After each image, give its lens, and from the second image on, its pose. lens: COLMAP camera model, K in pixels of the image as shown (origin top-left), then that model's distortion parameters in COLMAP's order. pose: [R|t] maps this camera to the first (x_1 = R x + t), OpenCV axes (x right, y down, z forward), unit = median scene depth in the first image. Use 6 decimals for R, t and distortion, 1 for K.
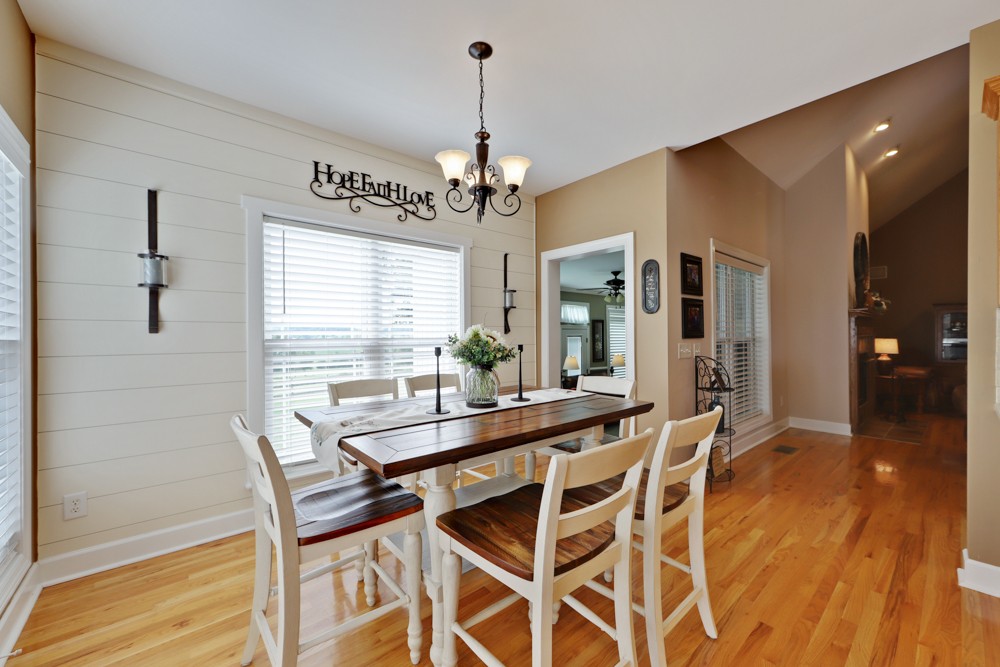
lens RADIAL K [[392.1, 0, 503.5], [0, 392.1, 334.8], [0, 0, 1]] dist [0.003405, 0.000198]
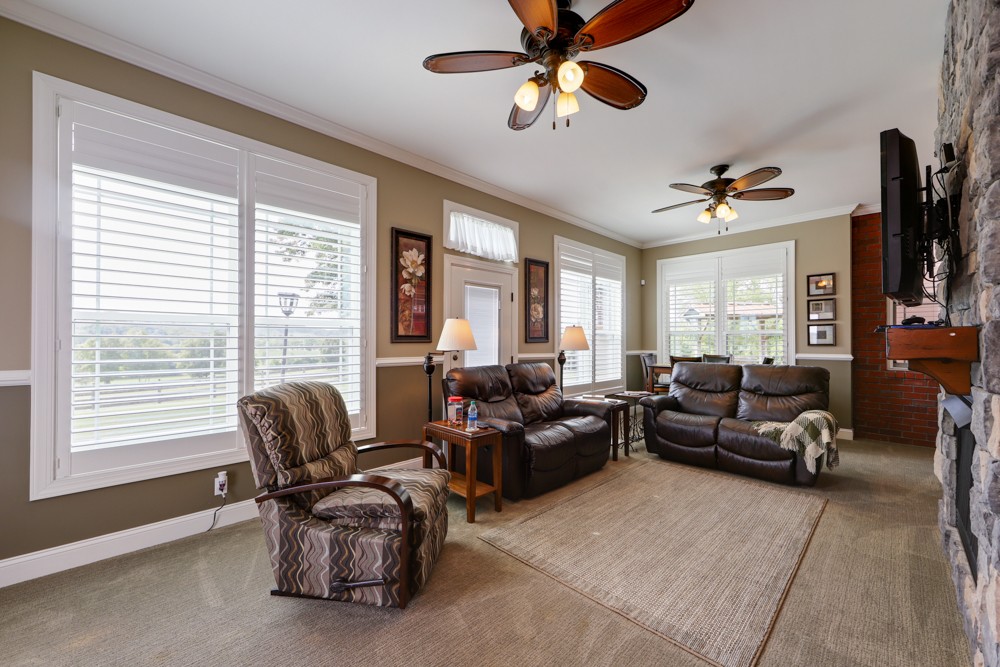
lens RADIAL K [[401.7, 0, 495.2], [0, 401.7, 336.5], [0, 0, 1]] dist [0.000562, 0.000013]
pose [[0.996303, 0.006330, 0.085676, 0.149103], [-0.006704, 0.999969, 0.004073, 0.059575], [-0.085648, -0.004632, 0.996315, 0.505276]]
